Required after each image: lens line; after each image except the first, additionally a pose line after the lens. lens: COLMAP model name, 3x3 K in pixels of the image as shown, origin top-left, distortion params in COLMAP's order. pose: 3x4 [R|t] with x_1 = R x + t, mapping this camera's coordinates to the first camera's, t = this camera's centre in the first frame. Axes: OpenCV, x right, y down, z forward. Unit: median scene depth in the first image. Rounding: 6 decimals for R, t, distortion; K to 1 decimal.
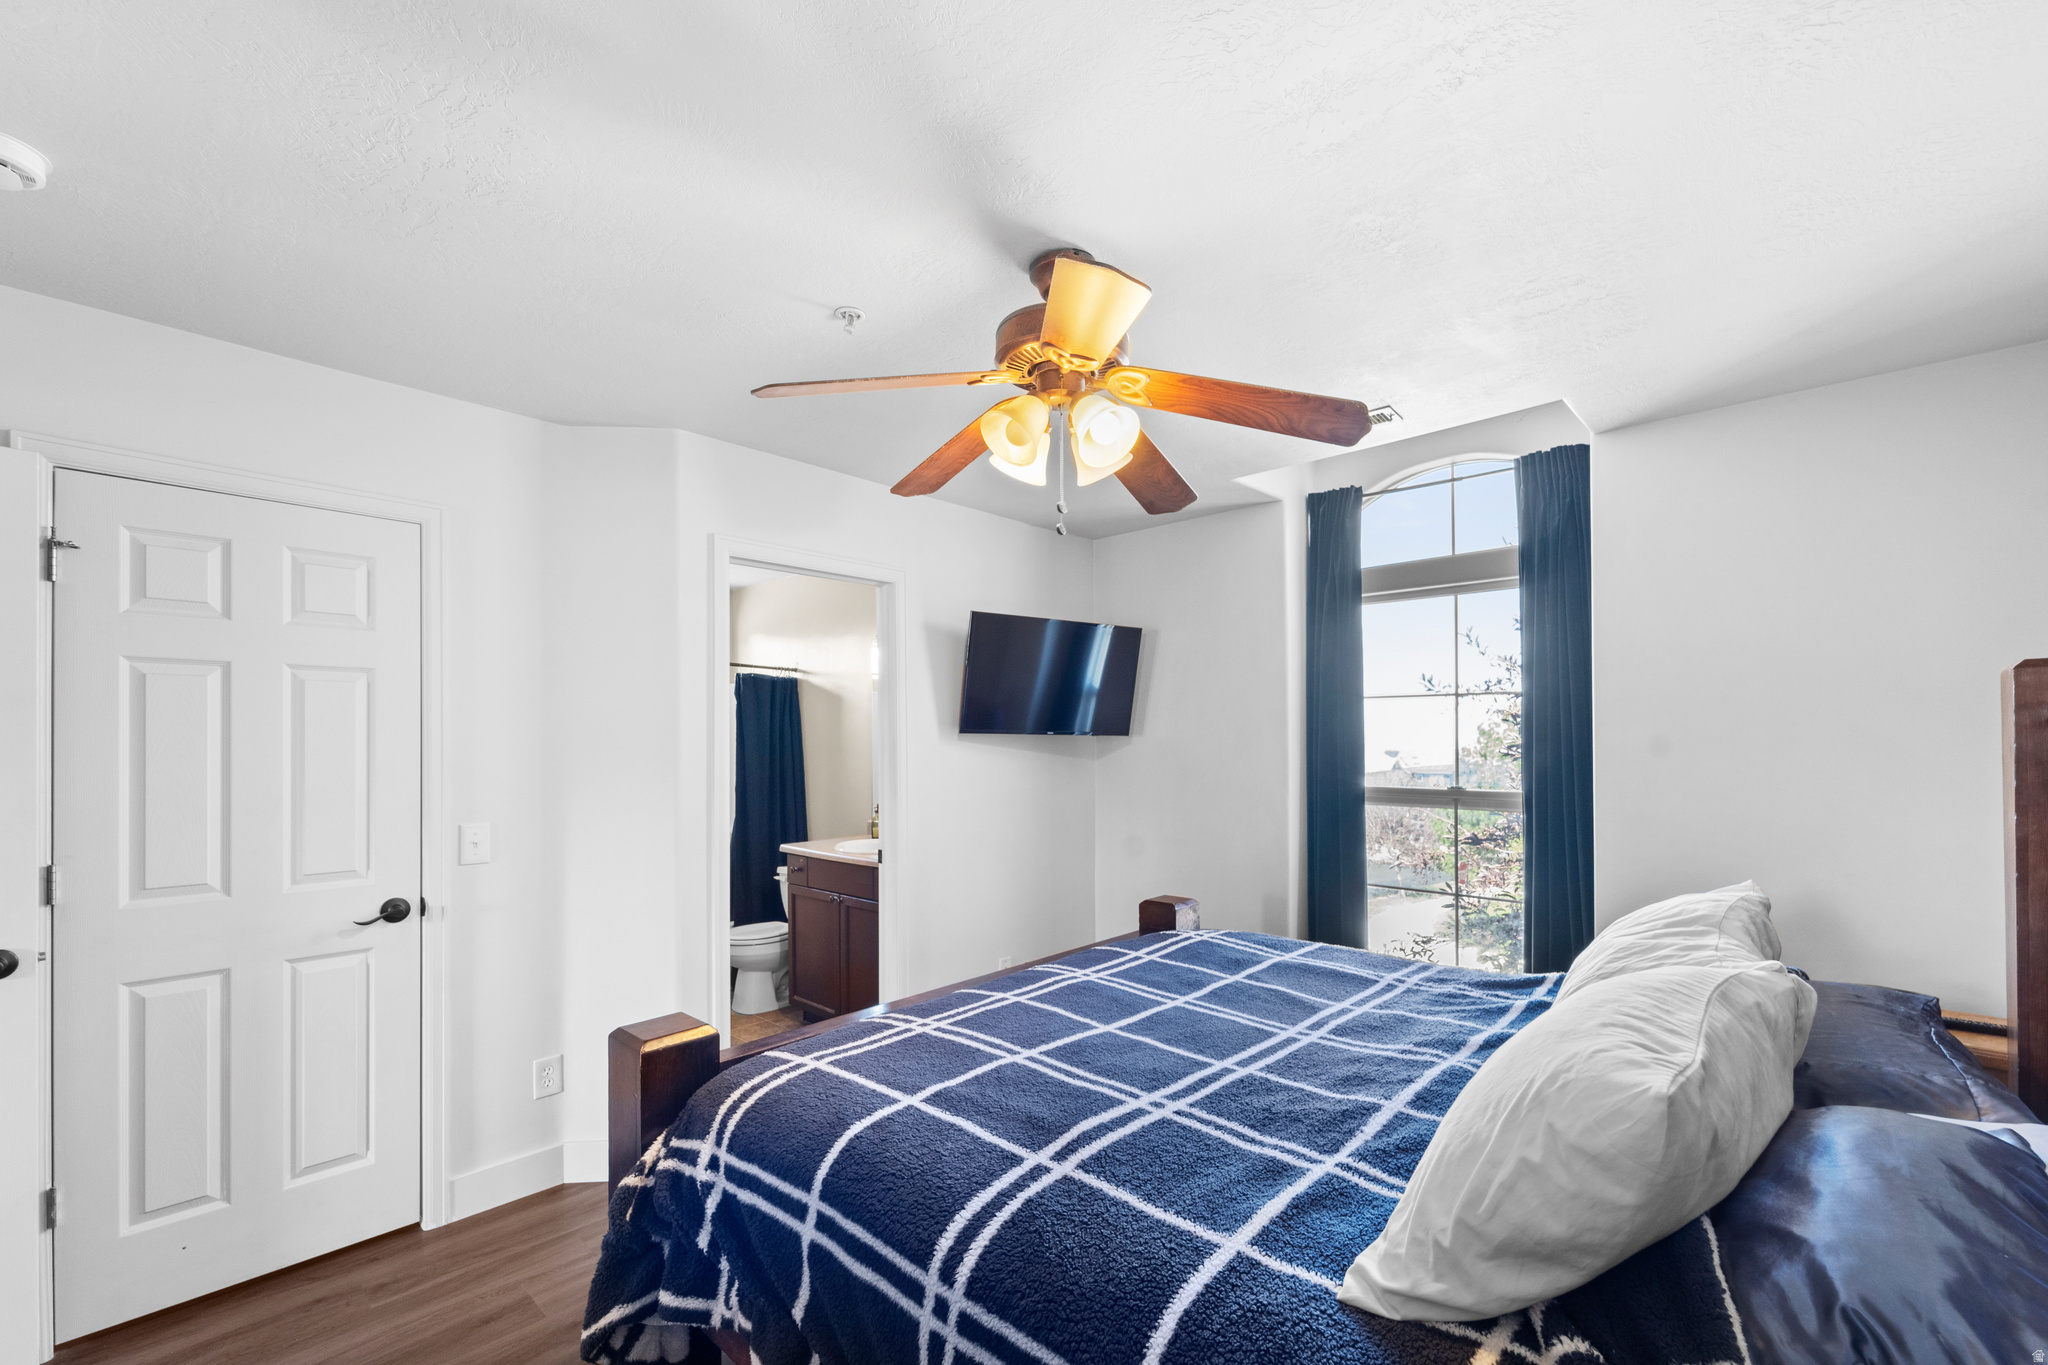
lens RADIAL K [[843.5, 0, 1033.1], [0, 843.5, 737.4], [0, 0, 1]] dist [-0.000101, -0.000064]
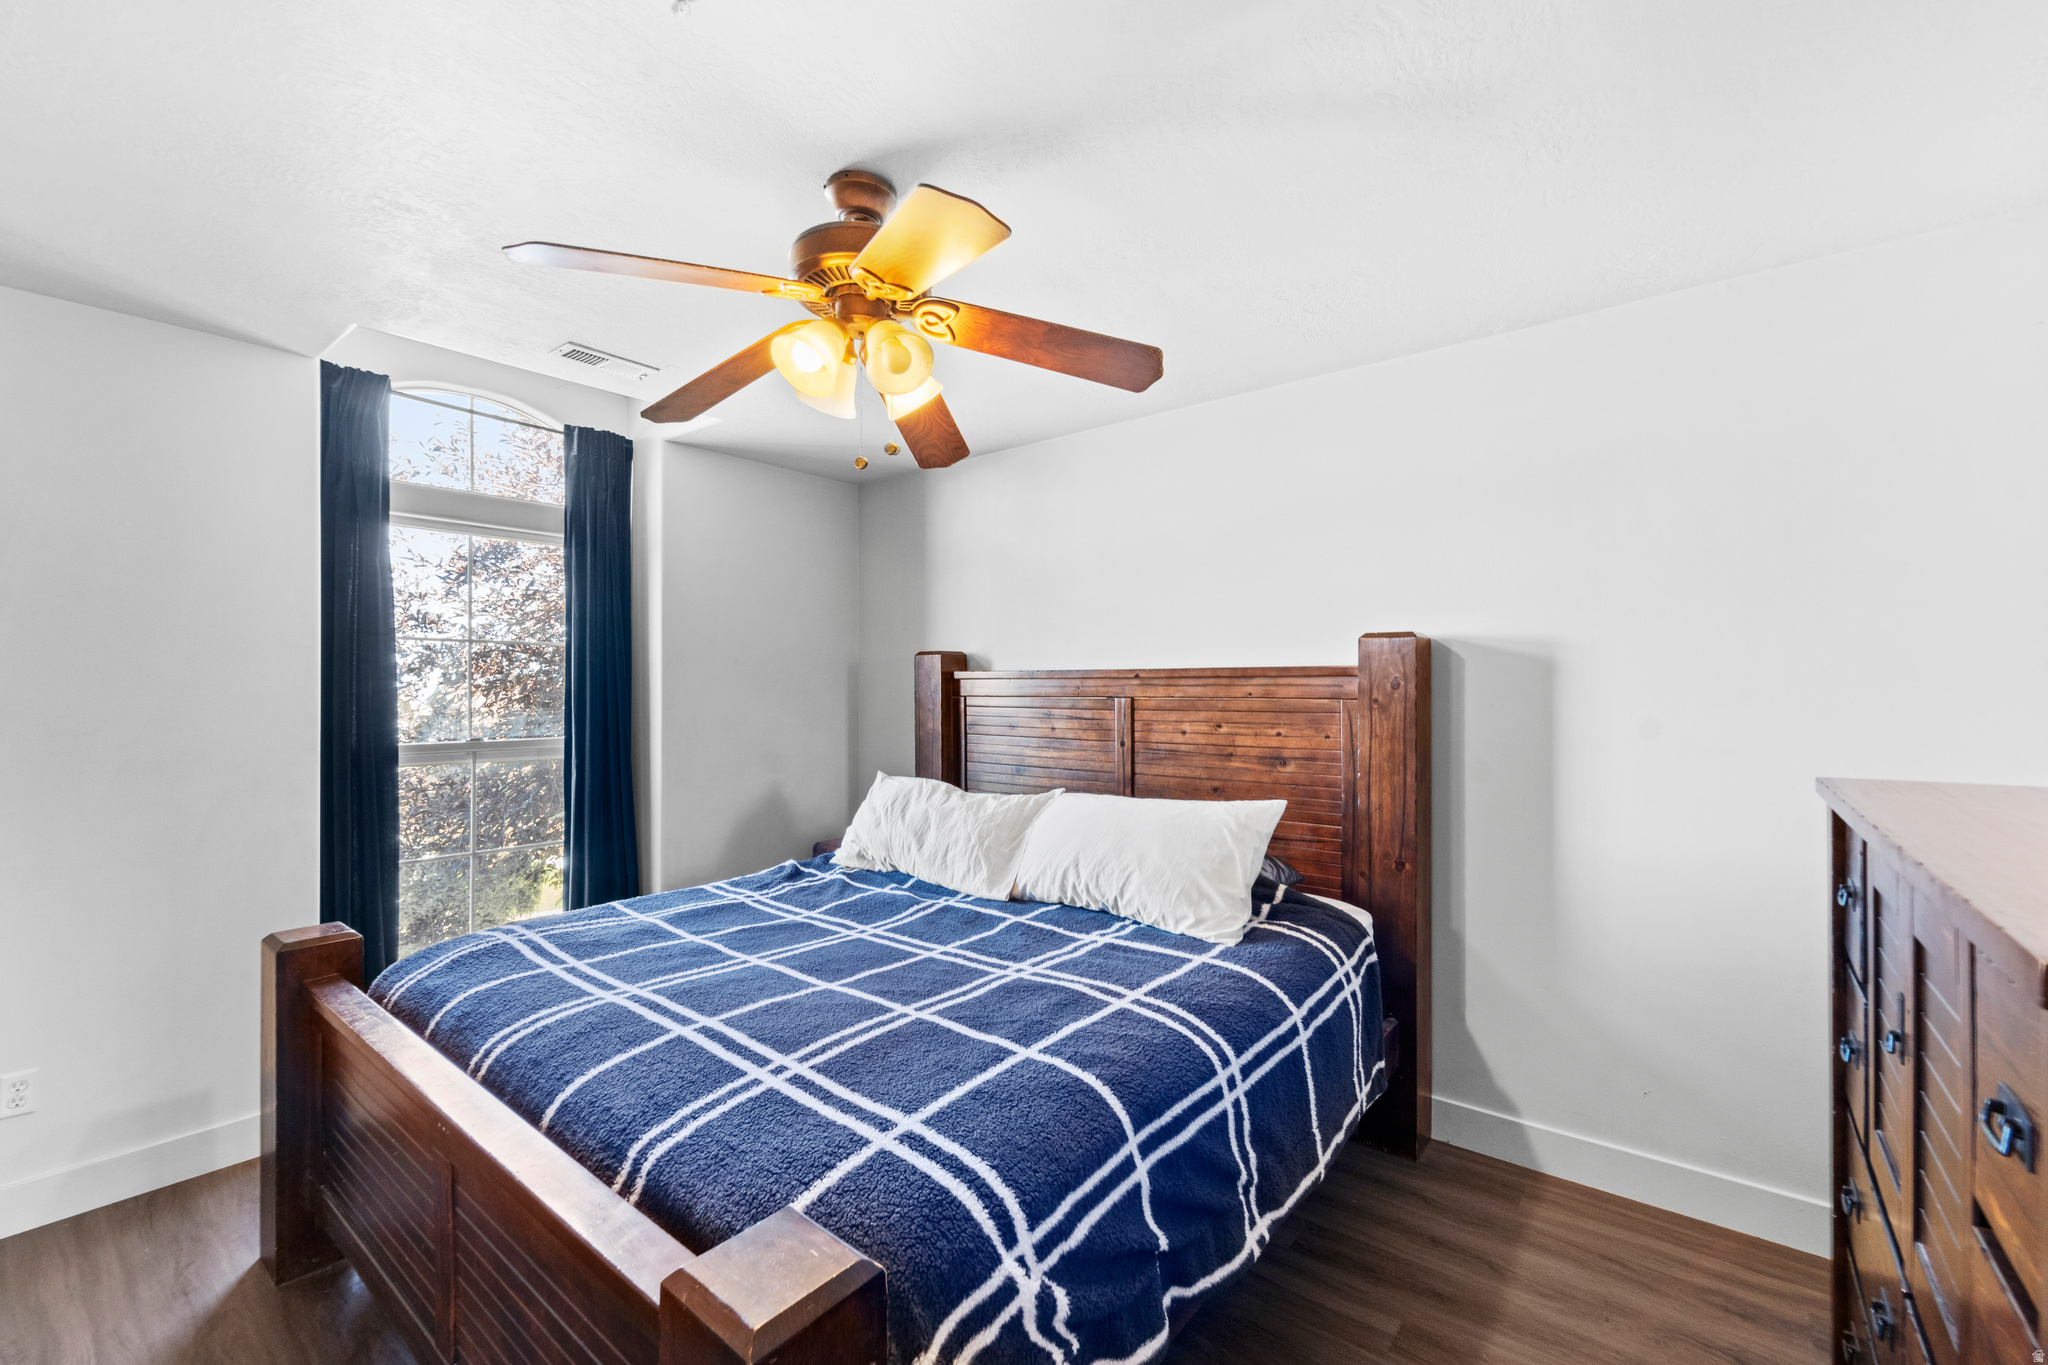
lens RADIAL K [[838.6, 0, 1021.6], [0, 838.6, 690.6], [0, 0, 1]] dist [-0.001047, -0.000279]
pose [[-0.068679, 0.006918, 0.997615, -0.752866], [-0.003301, 0.999969, -0.007161, 0.014819], [-0.997633, -0.003785, -0.068654, 0.728944]]
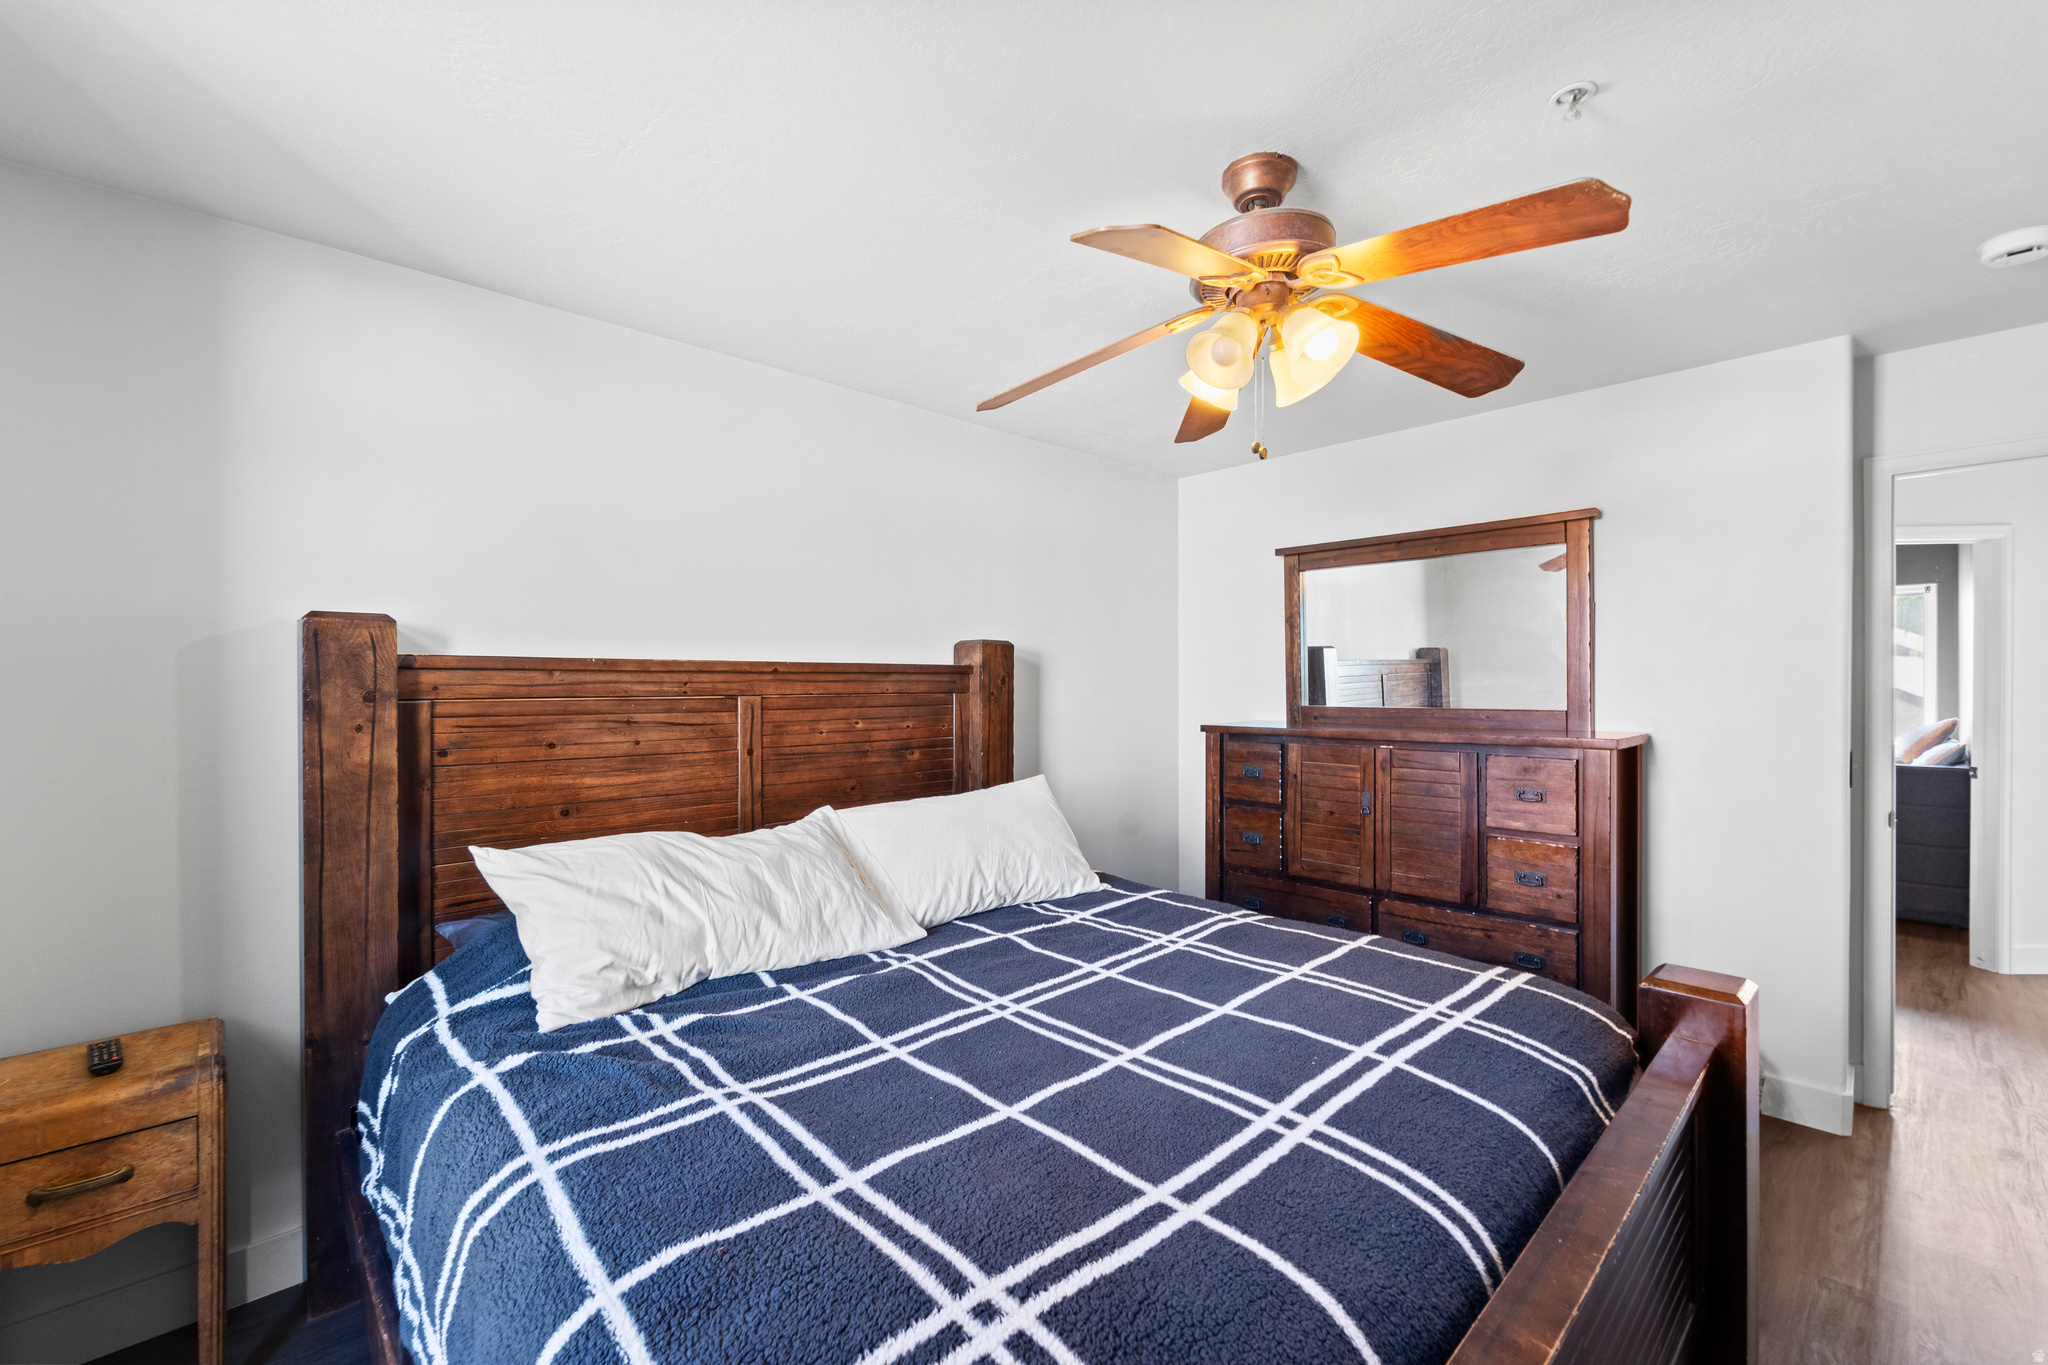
lens RADIAL K [[838.6, 0, 1021.6], [0, 838.6, 690.6], [0, 0, 1]] dist [-0.001047, -0.000279]
pose [[-0.997631, 0.013445, 0.067464, 0.196636], [0.013588, 0.999906, 0.001662, 0.011667], [-0.067435, 0.002575, -0.997720, 1.605289]]
